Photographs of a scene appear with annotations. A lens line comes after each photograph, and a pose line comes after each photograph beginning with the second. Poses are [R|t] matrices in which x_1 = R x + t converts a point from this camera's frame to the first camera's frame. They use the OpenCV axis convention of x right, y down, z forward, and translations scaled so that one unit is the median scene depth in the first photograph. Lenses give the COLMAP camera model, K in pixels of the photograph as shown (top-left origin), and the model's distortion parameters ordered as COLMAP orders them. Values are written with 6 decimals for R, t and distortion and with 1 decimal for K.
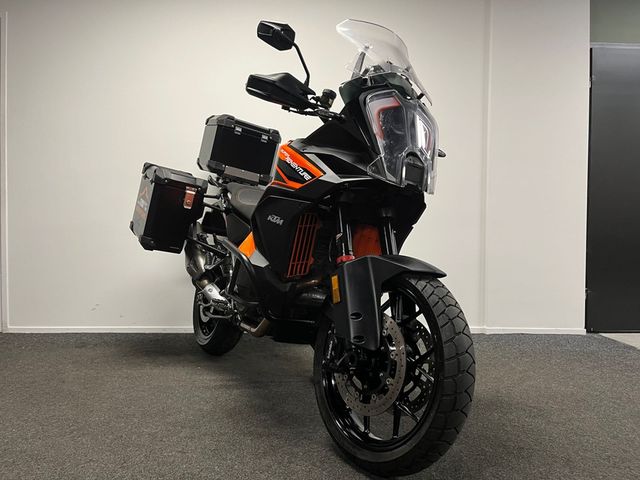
lens RADIAL K [[483.6, 0, 318.2], [0, 483.6, 245.1], [0, 0, 1]] dist [0.040326, -0.040448]
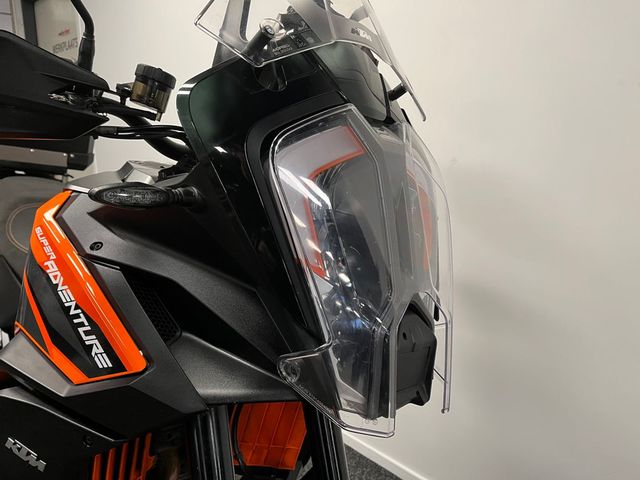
lens RADIAL K [[483.6, 0, 319.4], [0, 483.6, 238.3], [0, 0, 1]] dist [0.040326, -0.040448]
pose [[0.971725, -0.061931, 0.227849, 0.050614], [0.013747, 0.978191, 0.207251, -0.274363], [-0.235715, -0.198258, 0.951384, 0.614784]]
